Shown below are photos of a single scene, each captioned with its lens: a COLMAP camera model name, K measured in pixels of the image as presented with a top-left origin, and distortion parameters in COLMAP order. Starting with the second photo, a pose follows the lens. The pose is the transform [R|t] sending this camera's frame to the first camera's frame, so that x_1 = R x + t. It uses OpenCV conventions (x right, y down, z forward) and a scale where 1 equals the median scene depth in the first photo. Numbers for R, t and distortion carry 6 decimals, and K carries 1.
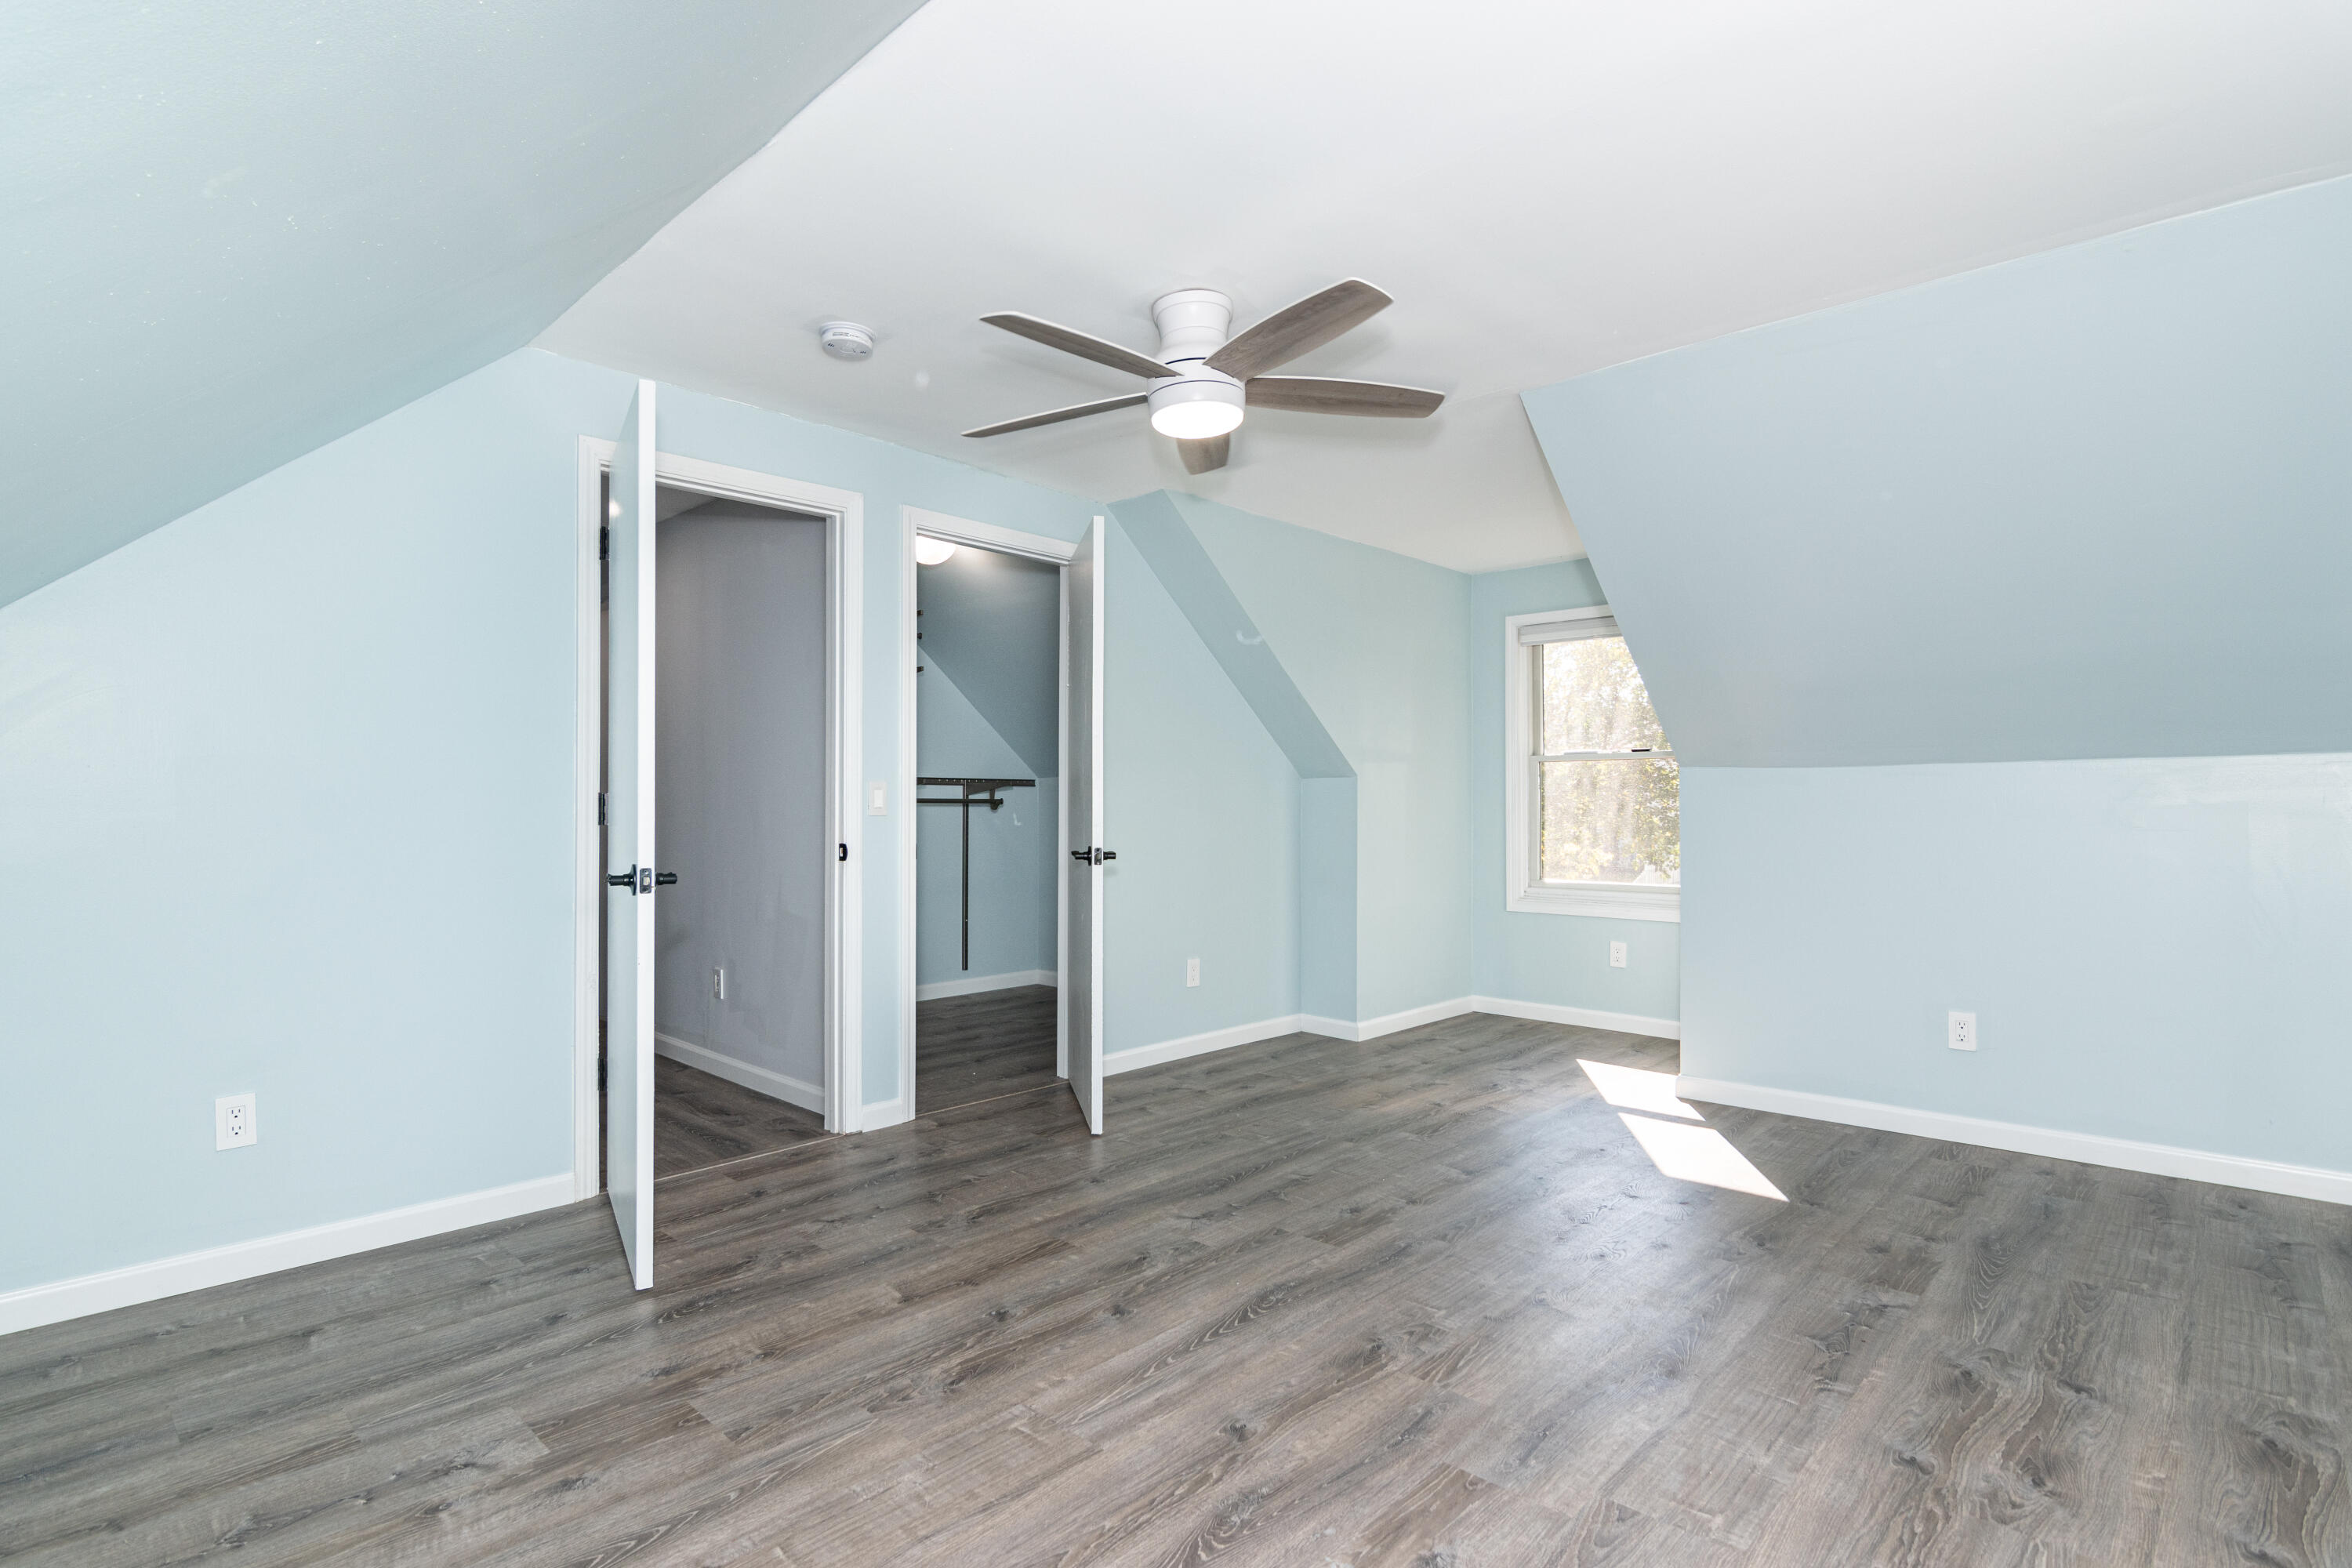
lens RADIAL K [[1141.4, 0, 1168.5], [0, 1141.4, 788.0], [0, 0, 1]] dist [-0.003084, -0.004333]
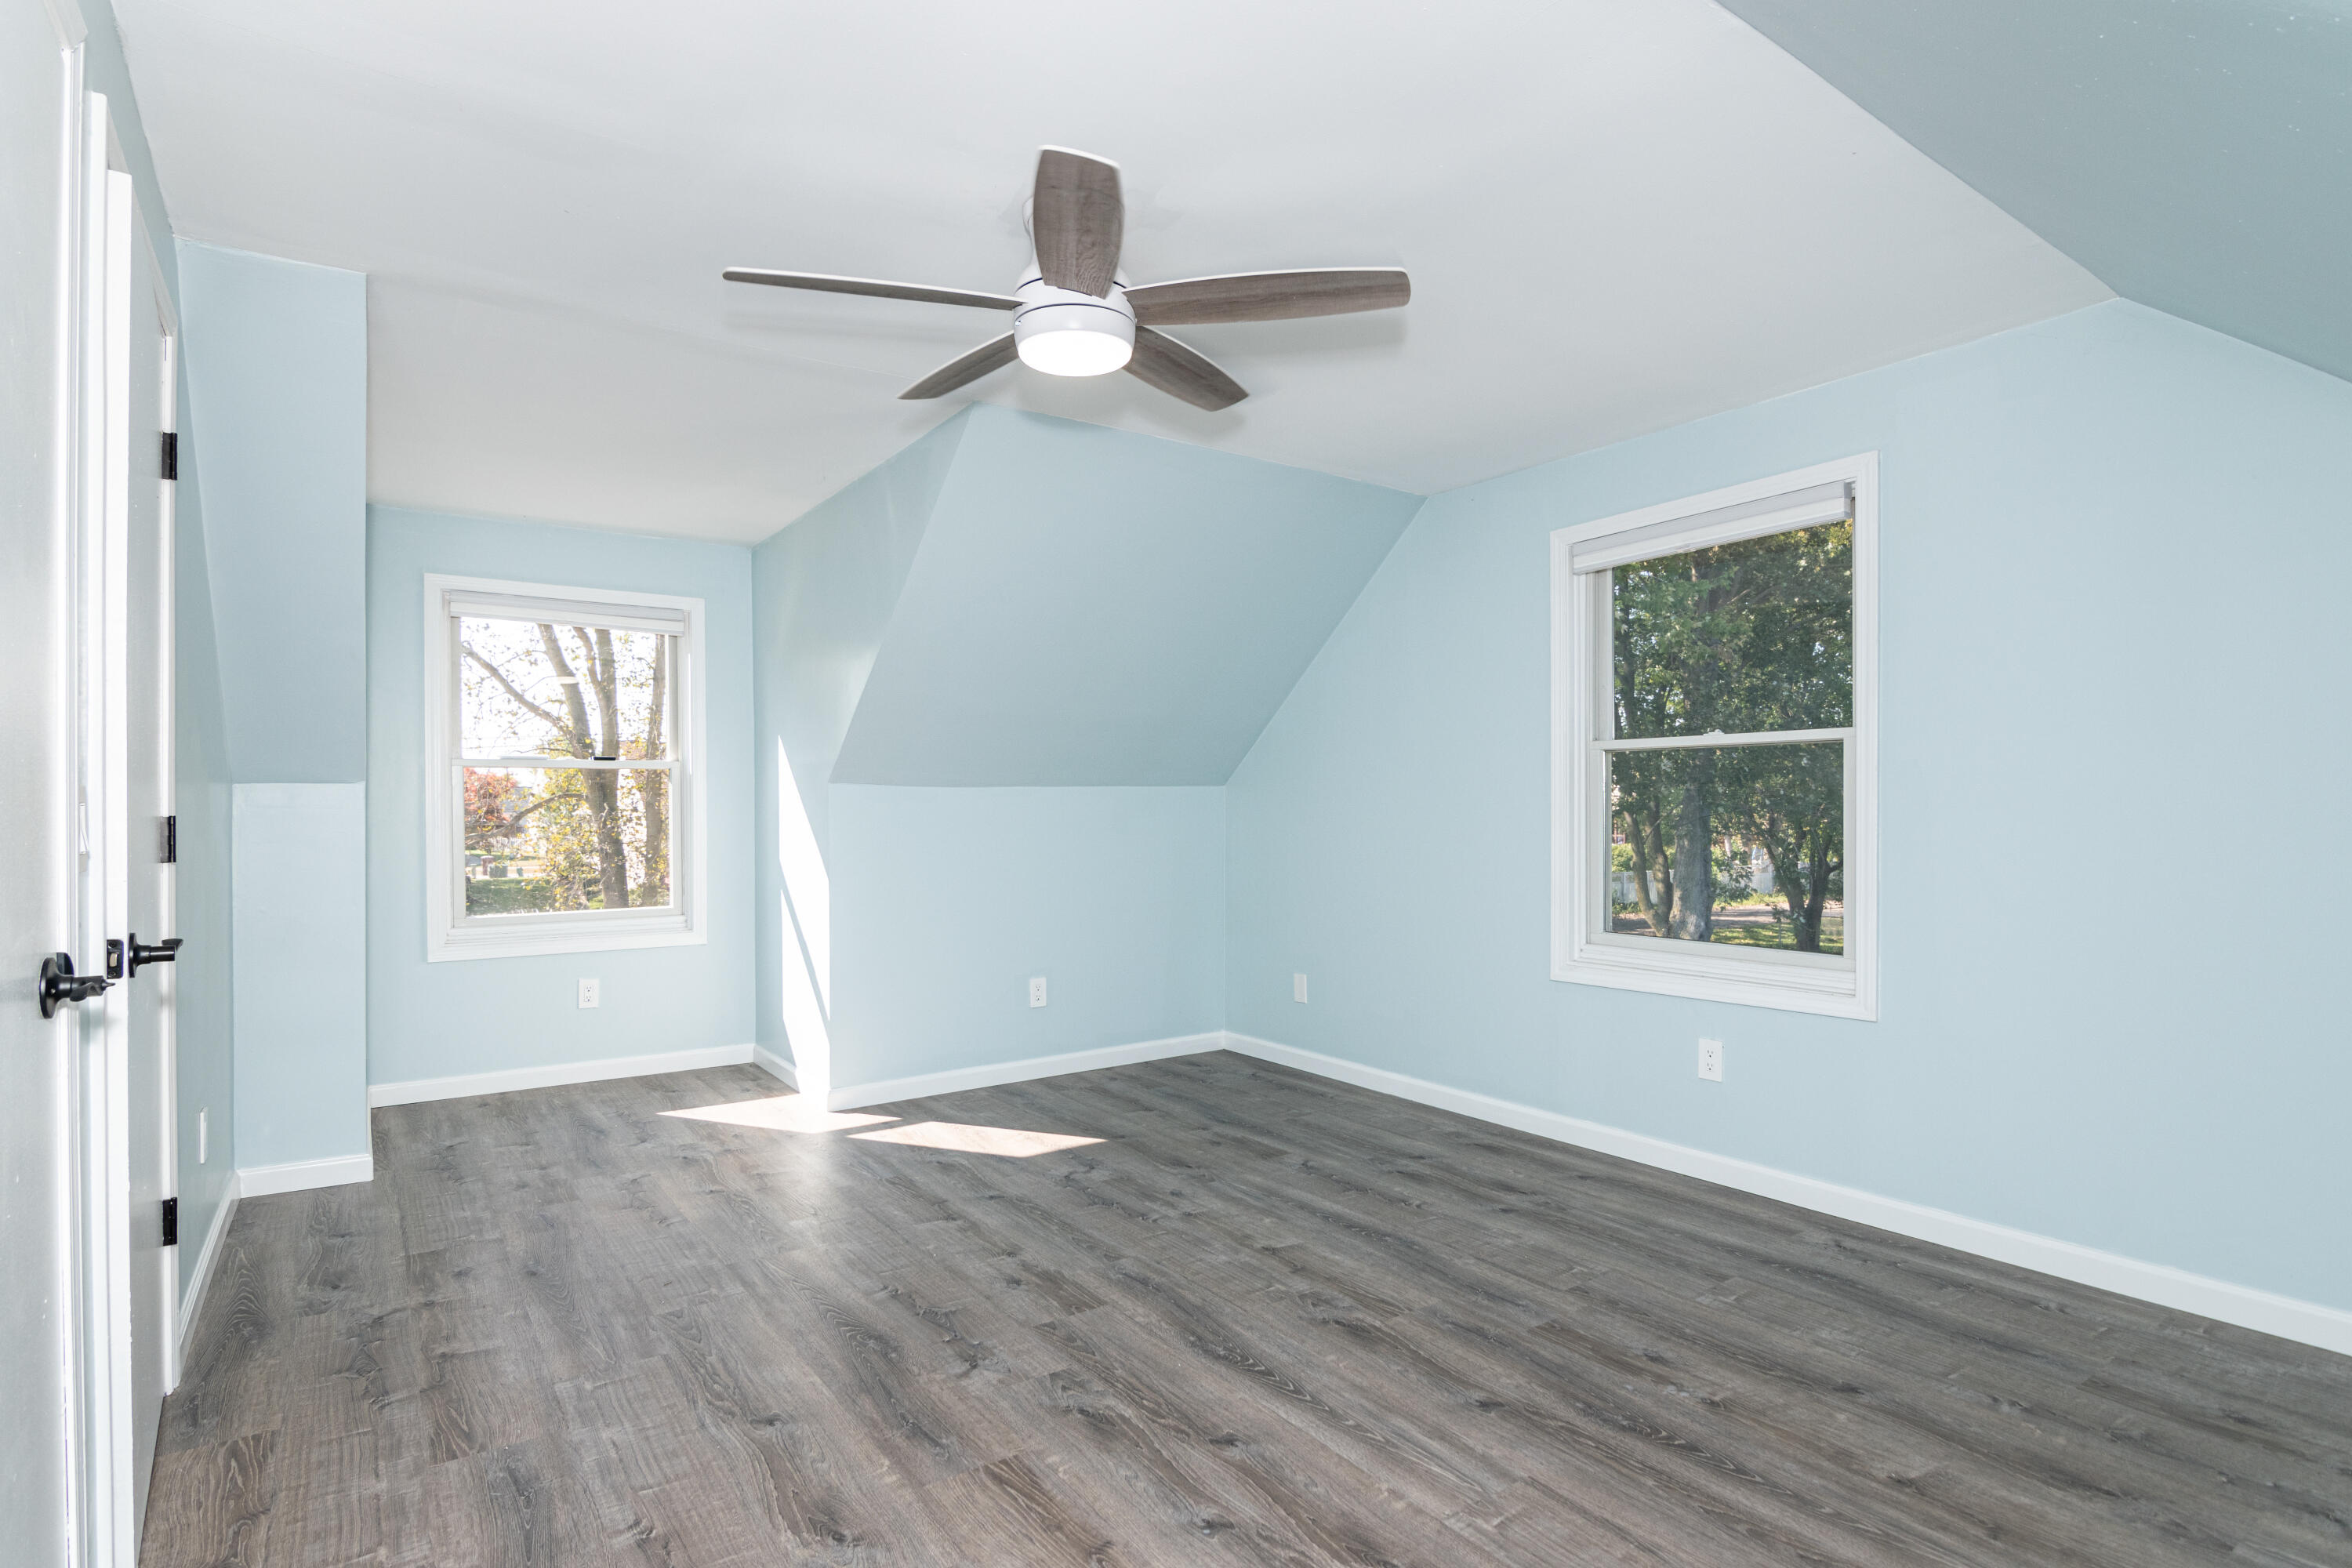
lens RADIAL K [[1175.5, 0, 1176.0], [0, 1175.5, 820.7], [0, 0, 1]] dist [-0.002653, -0.000700]
pose [[0.199398, -0.011610, 0.979850, -0.782701], [-0.011393, 0.999835, 0.014166, -0.006598], [-0.979852, -0.013988, 0.199233, 0.767519]]
